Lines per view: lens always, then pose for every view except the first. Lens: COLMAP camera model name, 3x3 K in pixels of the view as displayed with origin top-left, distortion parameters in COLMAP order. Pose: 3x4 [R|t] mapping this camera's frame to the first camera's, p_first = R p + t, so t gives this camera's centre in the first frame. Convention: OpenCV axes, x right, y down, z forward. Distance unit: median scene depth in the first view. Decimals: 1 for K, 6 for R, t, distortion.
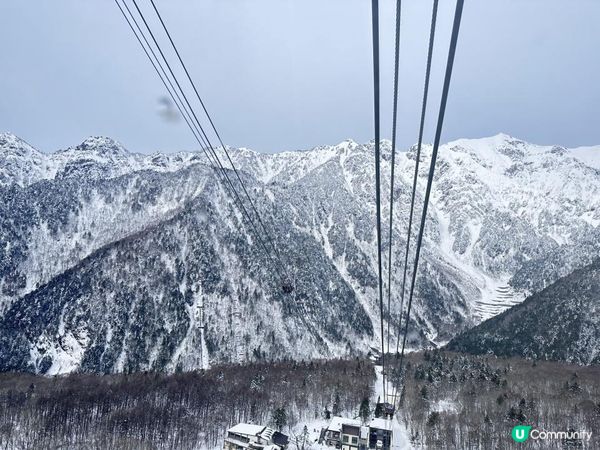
lens RADIAL K [[420.1, 0, 300.0], [0, 420.1, 225.0], [0, 0, 1]] dist [0.080594, -0.096586]
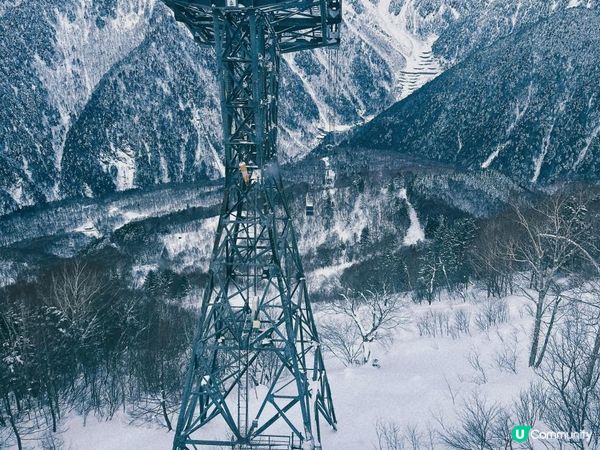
lens RADIAL K [[558.5, 0, 300.0], [0, 558.5, 225.0], [0, 0, 1]] dist [0.158635, -0.284539]
pose [[0.984235, -0.135293, 0.113921, -0.109792], [0.058603, 0.857178, 0.511676, -0.294881], [-0.166877, -0.496933, 0.851593, -0.547746]]
